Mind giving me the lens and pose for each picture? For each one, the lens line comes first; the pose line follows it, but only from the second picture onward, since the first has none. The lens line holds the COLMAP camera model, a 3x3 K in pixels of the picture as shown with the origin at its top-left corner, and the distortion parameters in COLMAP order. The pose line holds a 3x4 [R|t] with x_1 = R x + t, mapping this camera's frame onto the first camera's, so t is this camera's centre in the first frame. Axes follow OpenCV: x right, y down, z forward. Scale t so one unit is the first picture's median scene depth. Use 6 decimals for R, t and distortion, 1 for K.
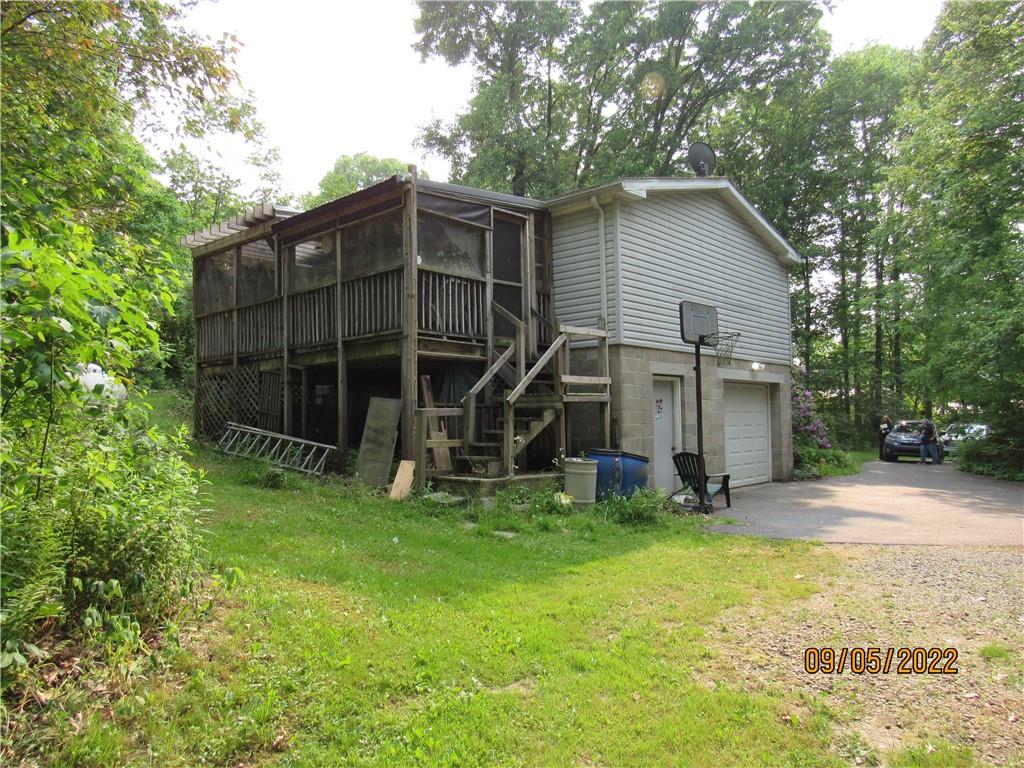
lens RADIAL K [[727.3, 0, 512.0], [0, 727.3, 384.0], [0, 0, 1]] dist [-0.021070, 0.006185]
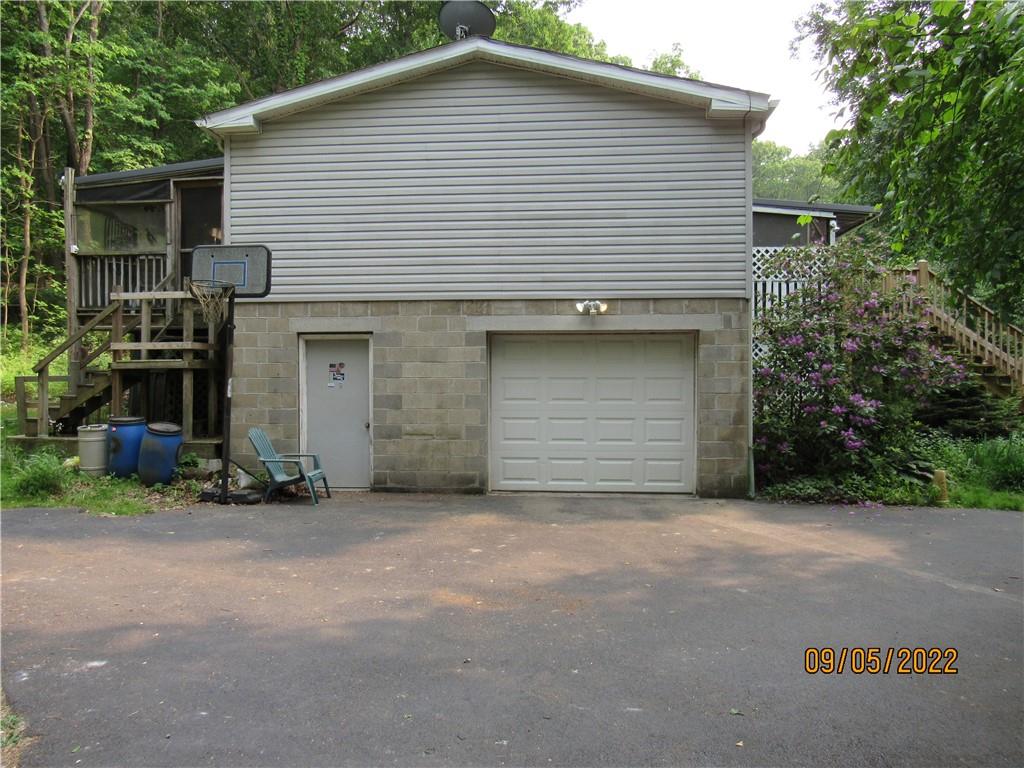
lens RADIAL K [[727.3, 0, 512.0], [0, 727.3, 384.0], [0, 0, 1]] dist [-0.021070, 0.006185]
pose [[0.592004, 0.025304, -0.805538, 1.065895], [0.034209, 0.997817, 0.056485, 0.005951], [0.805209, -0.060996, 0.589846, 0.745011]]
